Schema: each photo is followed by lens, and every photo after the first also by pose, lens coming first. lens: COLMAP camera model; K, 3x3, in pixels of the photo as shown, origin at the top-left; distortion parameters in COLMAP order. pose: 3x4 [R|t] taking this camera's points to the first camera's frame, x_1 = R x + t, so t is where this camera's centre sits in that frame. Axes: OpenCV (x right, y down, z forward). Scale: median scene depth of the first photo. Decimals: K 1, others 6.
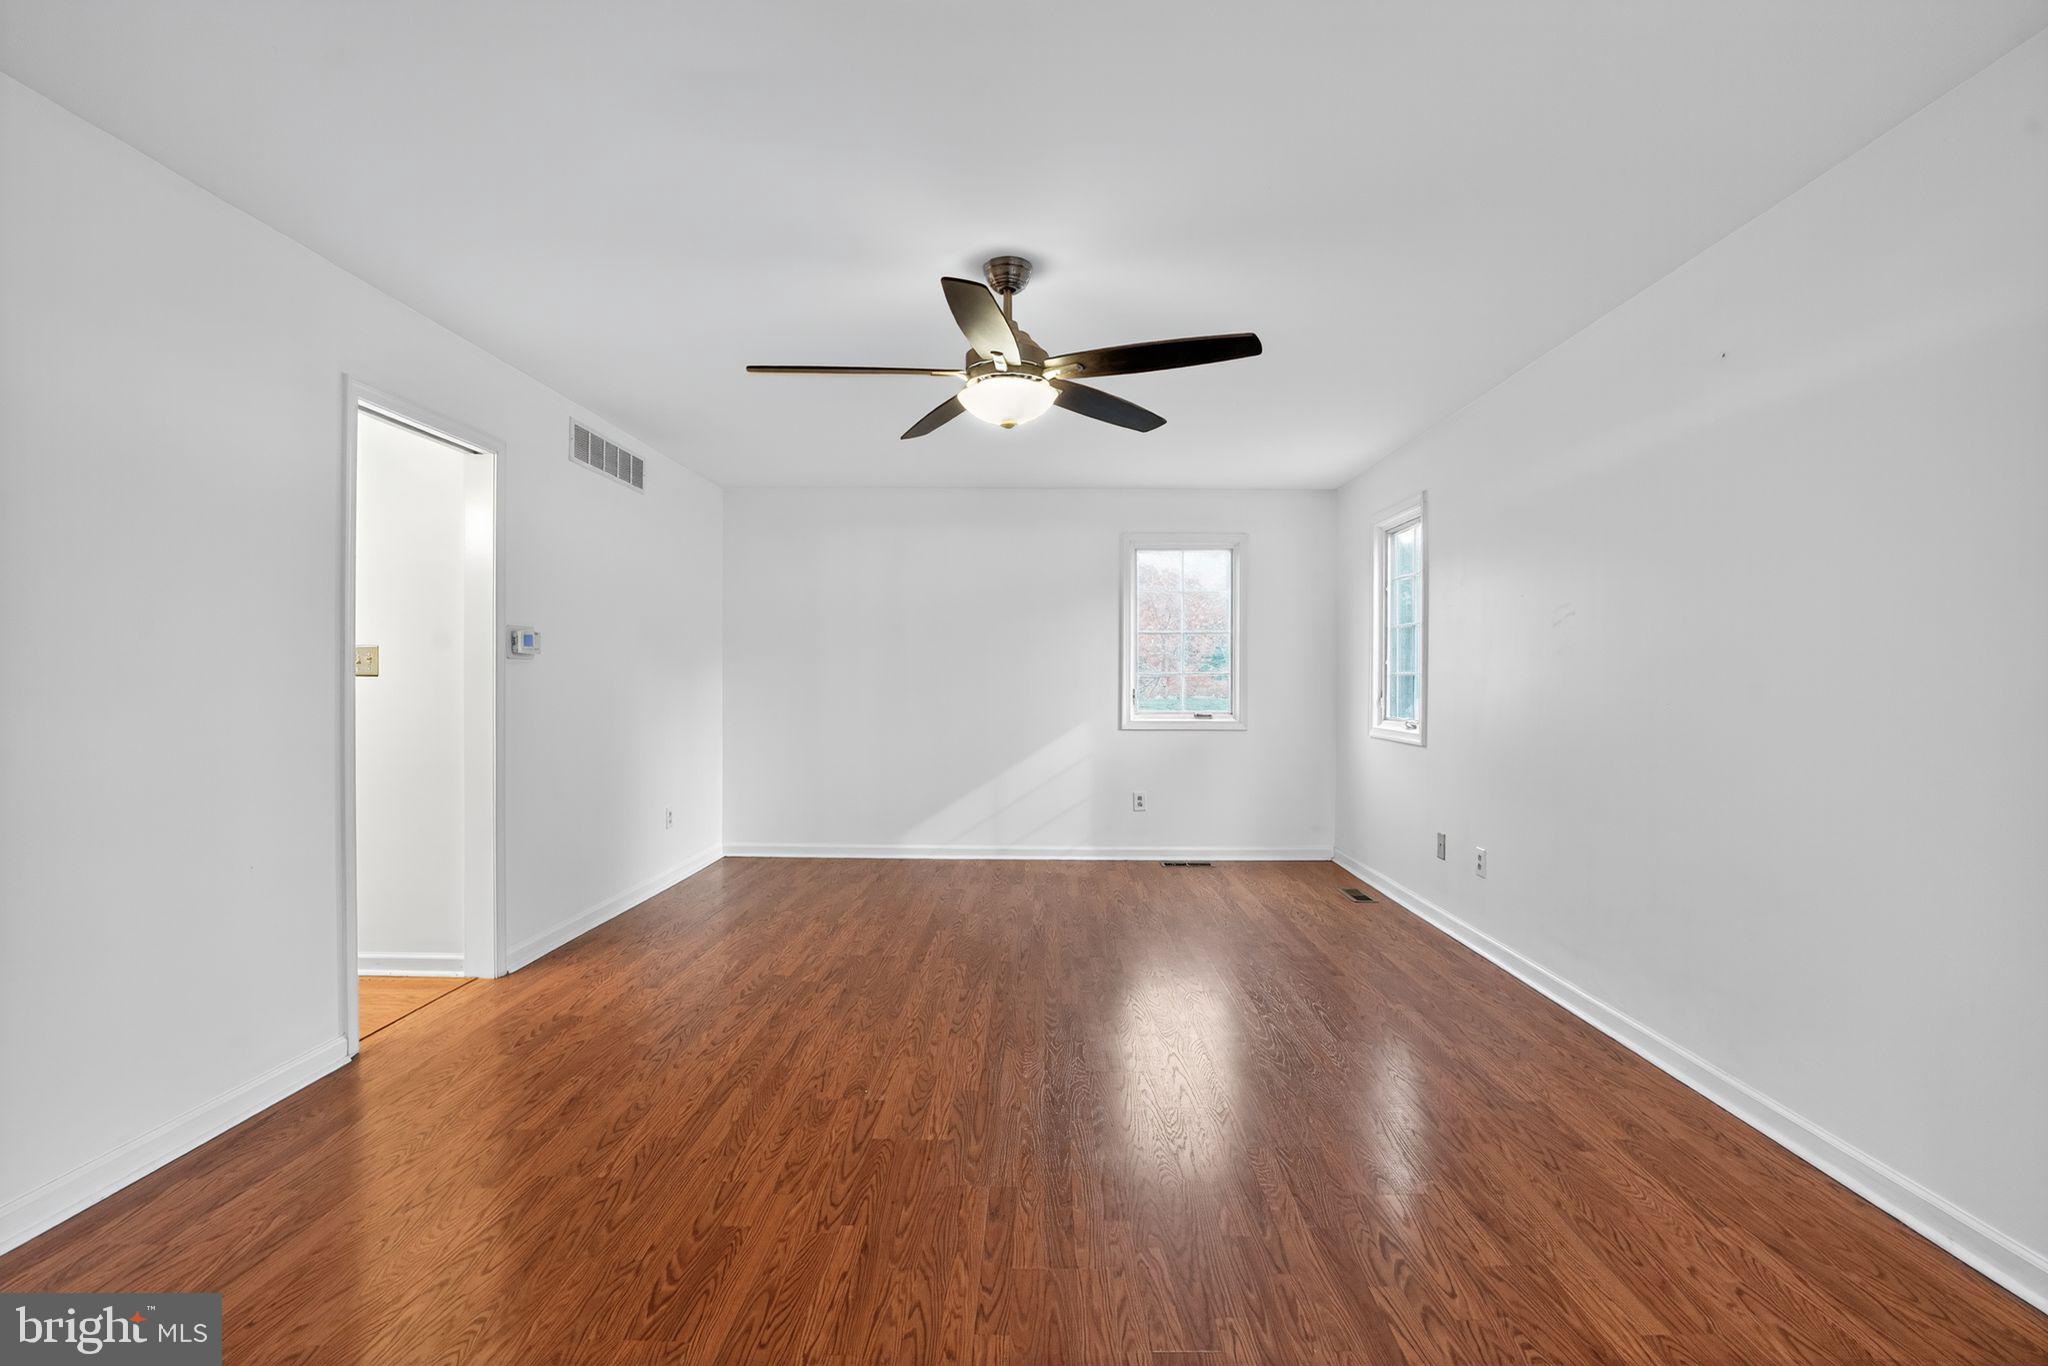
lens RADIAL K [[962.5, 0, 1028.3], [0, 962.5, 677.8], [0, 0, 1]] dist [-0.060695, 0.025625]
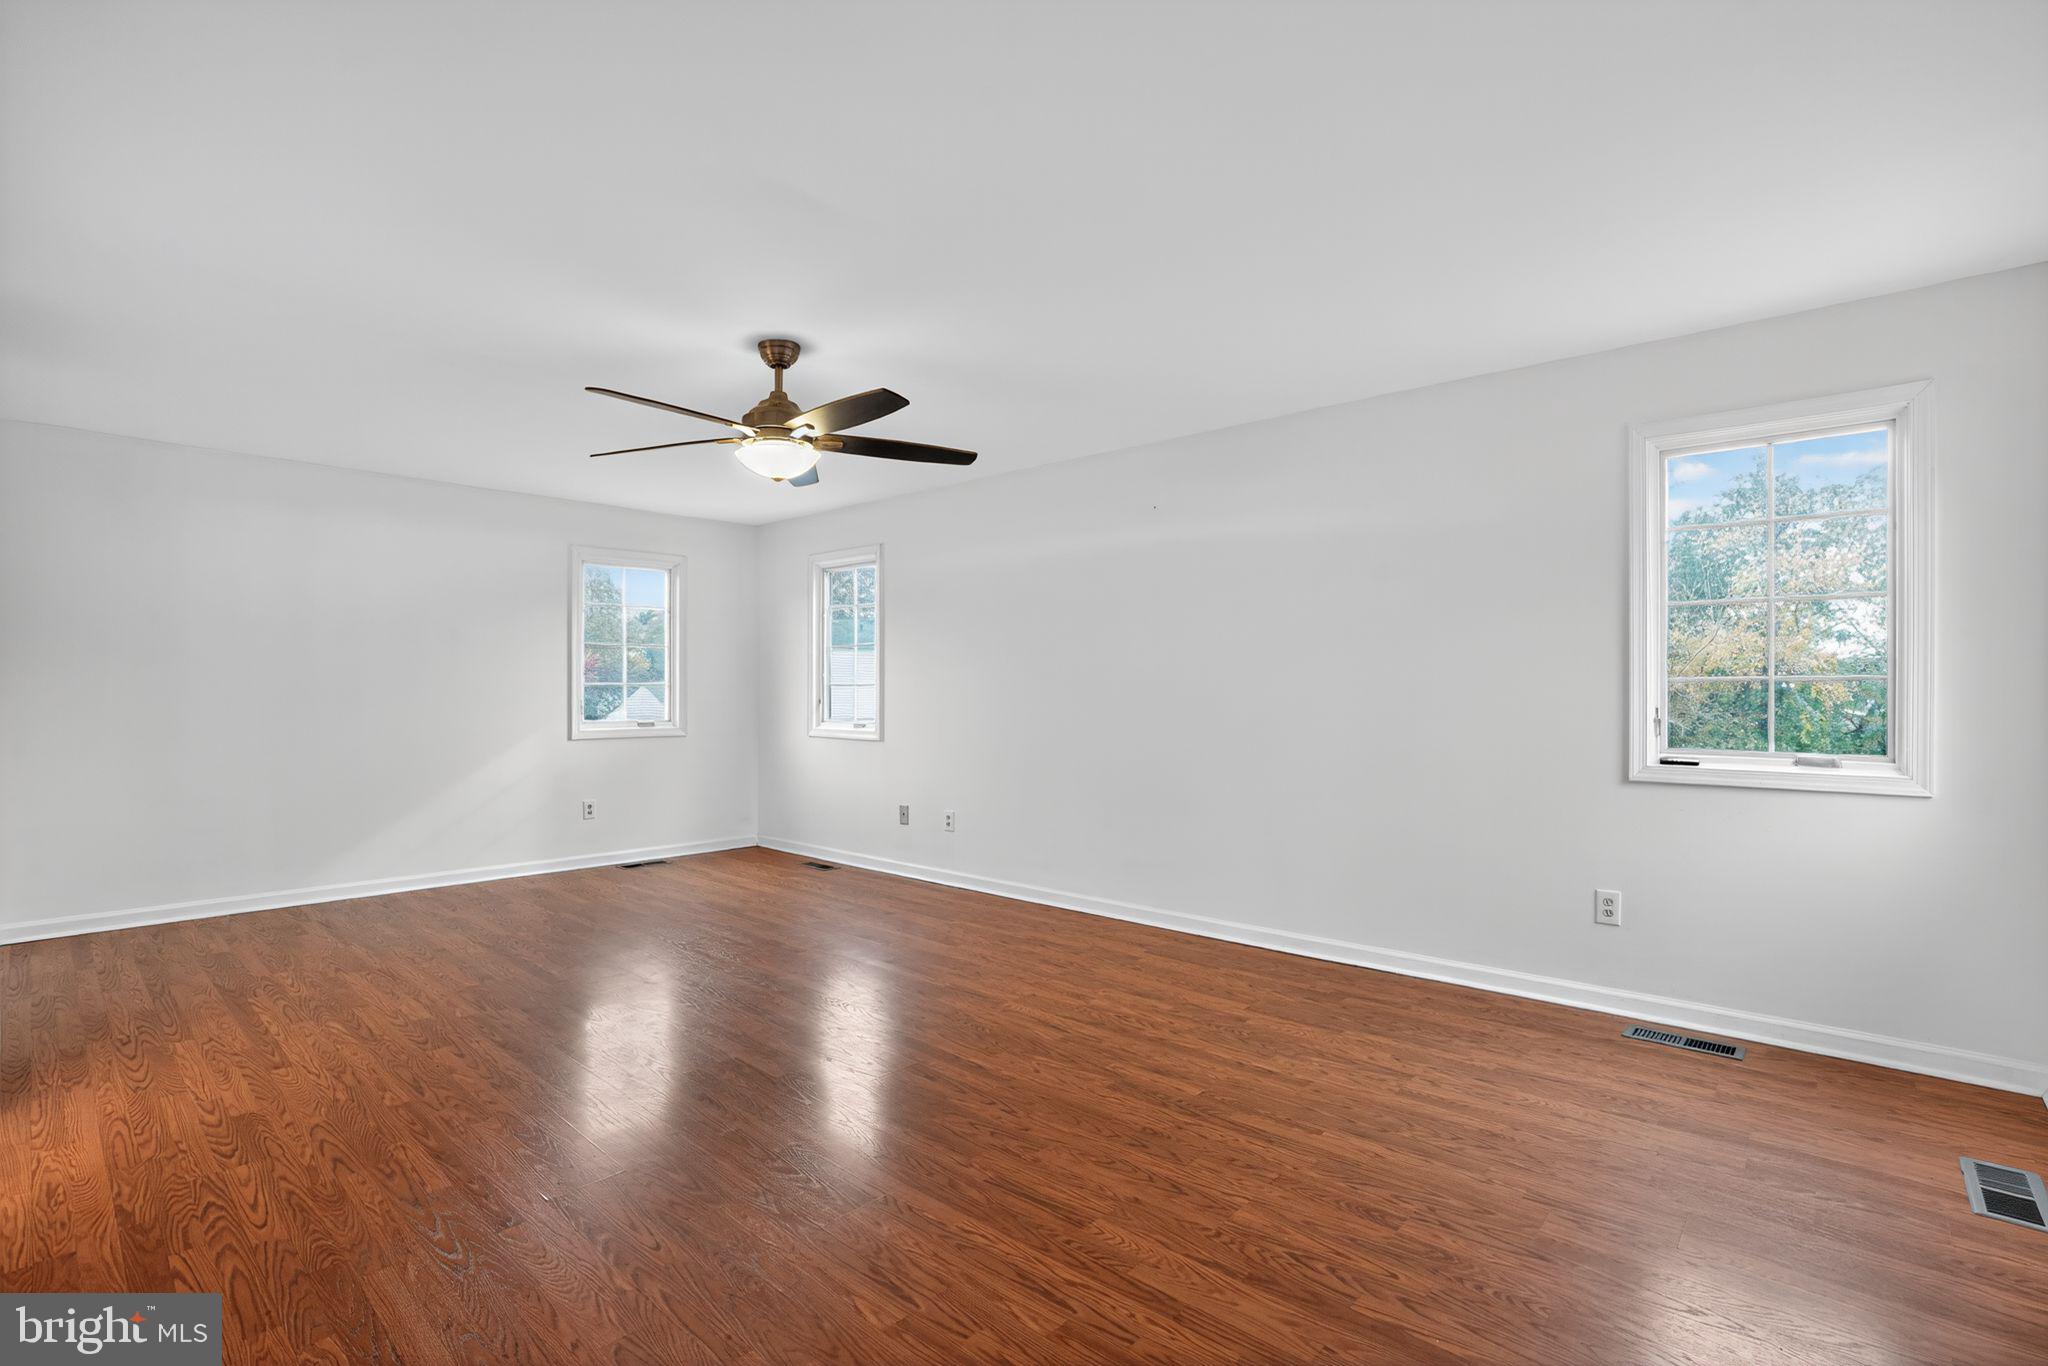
lens RADIAL K [[954.8, 0, 1033.0], [0, 954.8, 676.6], [0, 0, 1]] dist [-0.065278, 0.023475]
pose [[0.660556, 0.005967, 0.750753, -0.574076], [0.001135, 0.999959, -0.008946, -0.004556], [-0.750776, 0.006761, 0.660522, -0.017281]]
